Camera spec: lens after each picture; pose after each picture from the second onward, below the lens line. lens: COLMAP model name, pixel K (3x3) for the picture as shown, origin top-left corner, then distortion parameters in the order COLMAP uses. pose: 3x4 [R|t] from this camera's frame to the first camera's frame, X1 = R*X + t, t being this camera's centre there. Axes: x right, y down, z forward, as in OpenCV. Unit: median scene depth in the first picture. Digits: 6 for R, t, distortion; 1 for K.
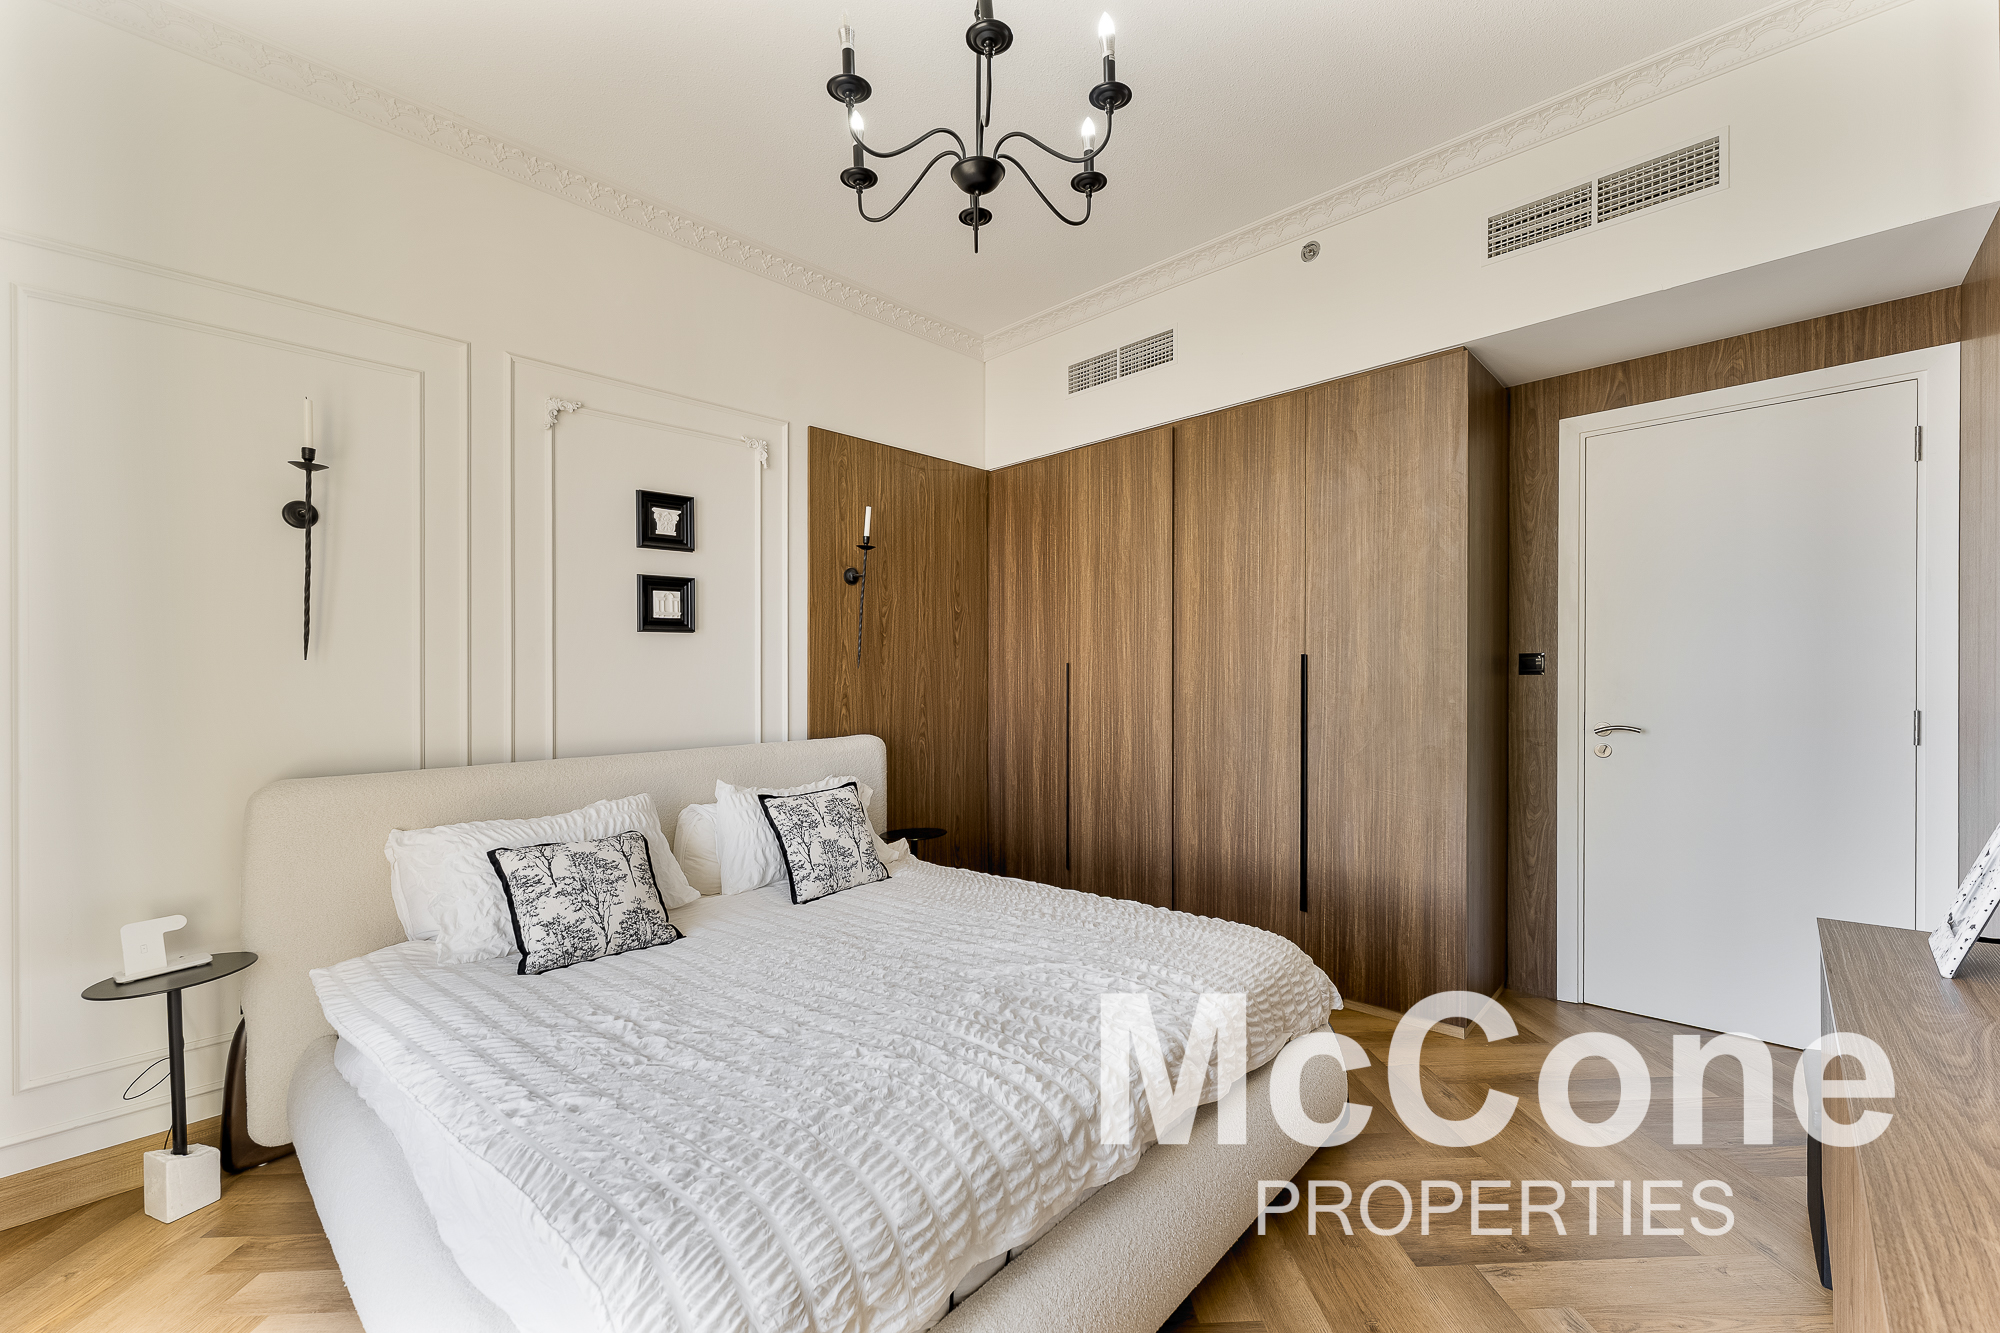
lens RADIAL K [[821.6, 0, 1000.2], [0, 821.6, 686.4], [0, 0, 1]] dist [0.000231, -0.000055]
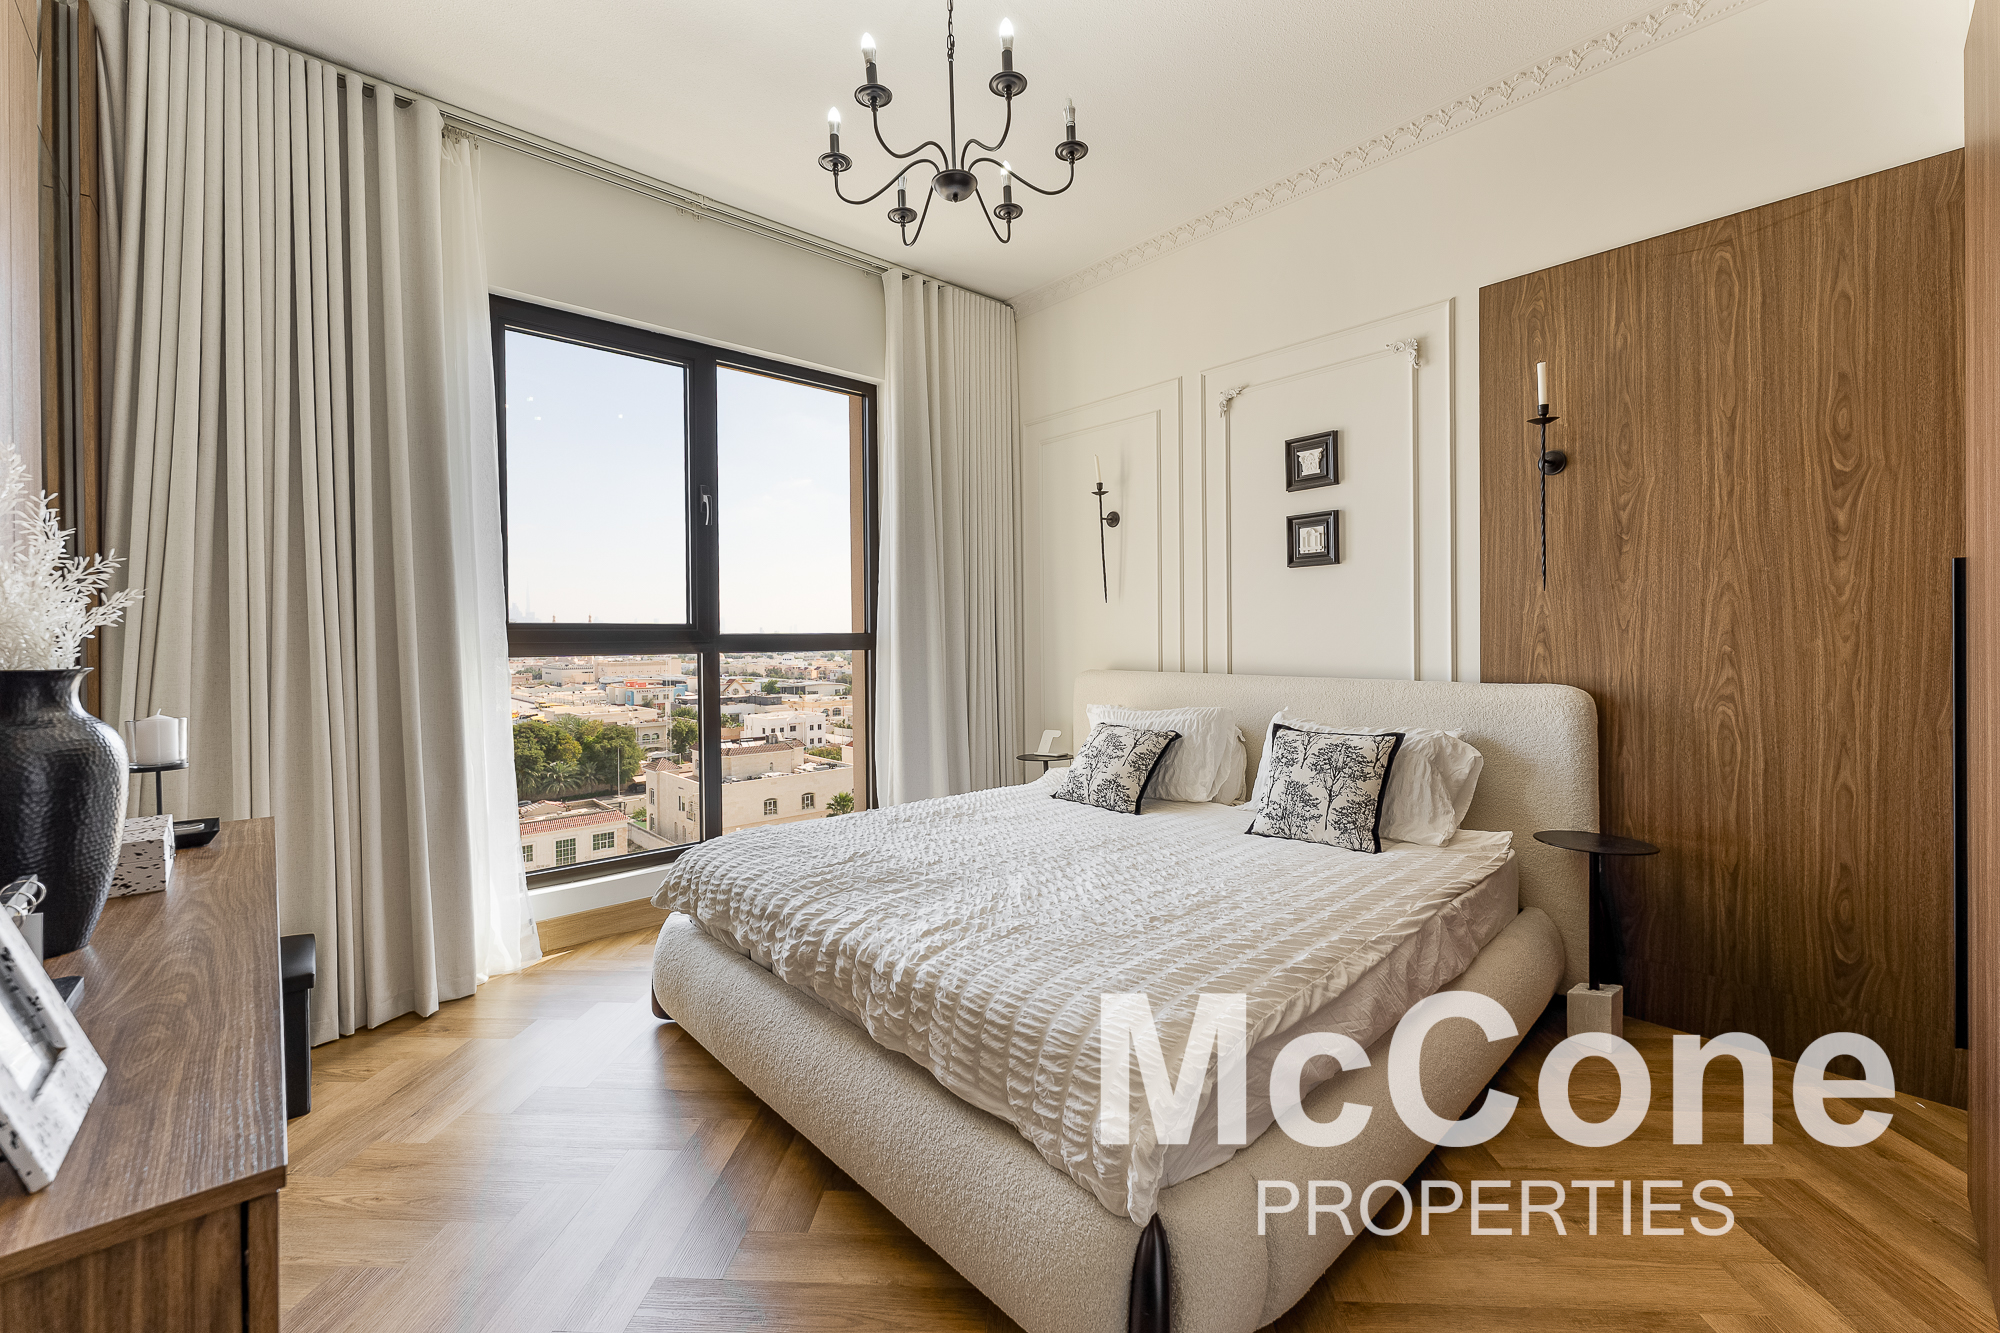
lens RADIAL K [[813.5, 0, 1003.7], [0, 813.5, 633.8], [0, 0, 1]] dist [0.000969, -0.000158]
pose [[-0.084676, 0.016543, -0.996271, 0.611337], [0.000891, 0.999863, 0.016527, 0.003451], [0.996408, 0.000512, -0.084679, 0.625798]]
